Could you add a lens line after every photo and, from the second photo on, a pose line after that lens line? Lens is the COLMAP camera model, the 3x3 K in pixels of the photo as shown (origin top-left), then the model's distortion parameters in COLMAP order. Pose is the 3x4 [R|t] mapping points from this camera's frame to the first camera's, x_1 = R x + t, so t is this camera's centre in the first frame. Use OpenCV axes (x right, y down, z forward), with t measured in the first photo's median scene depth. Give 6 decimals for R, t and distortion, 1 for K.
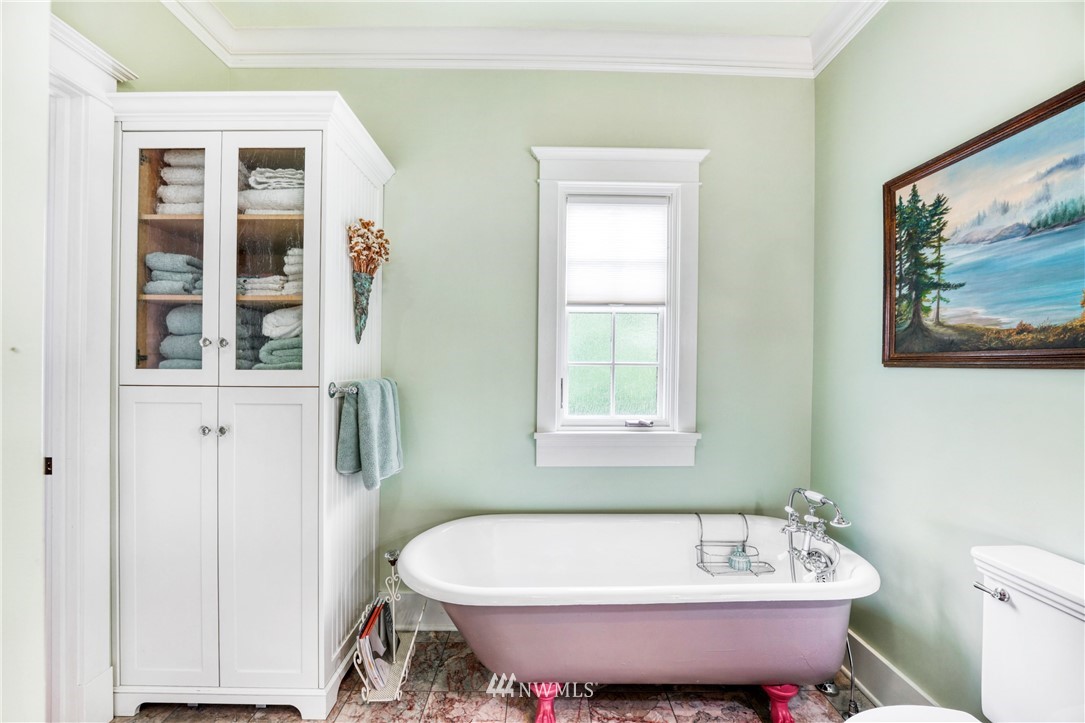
lens RADIAL K [[445.1, 0, 545.0], [0, 445.1, 366.5], [0, 0, 1]] dist [-0.021297, -0.000495]
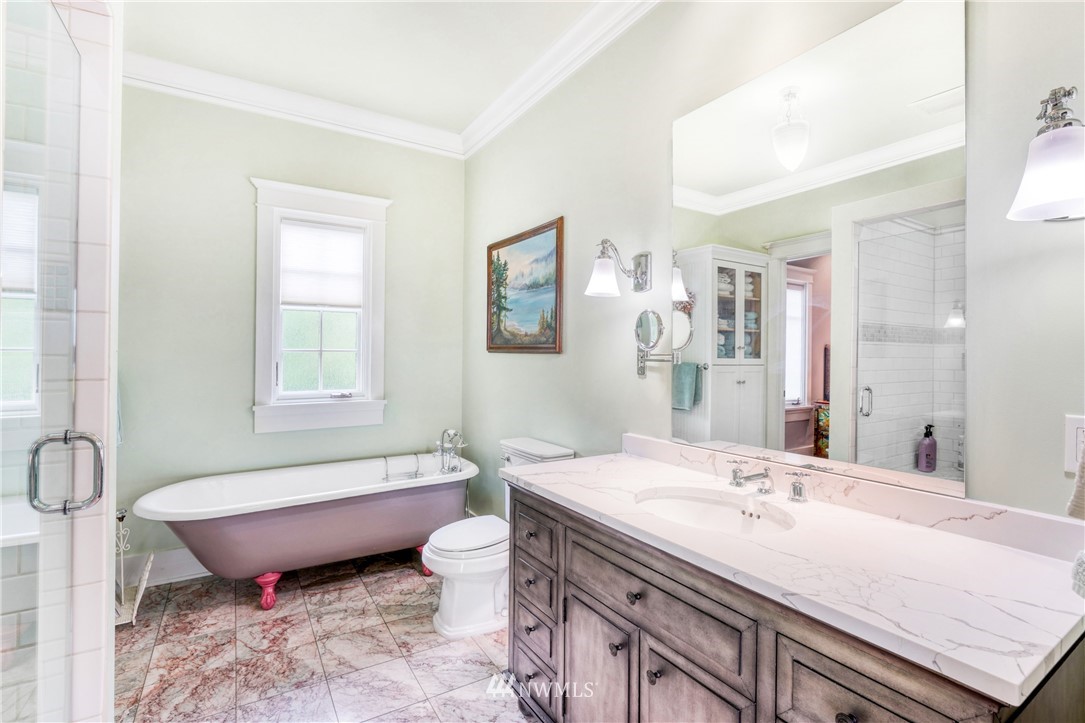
lens RADIAL K [[501.2, 0, 527.9], [0, 501.2, 352.3], [0, 0, 1]] dist [-0.013368, 0.000179]
pose [[0.868443, -0.003621, 0.495776, -0.055269], [0.002023, 0.999991, 0.003759, -0.006355], [-0.495785, -0.002261, 0.868442, -0.692407]]
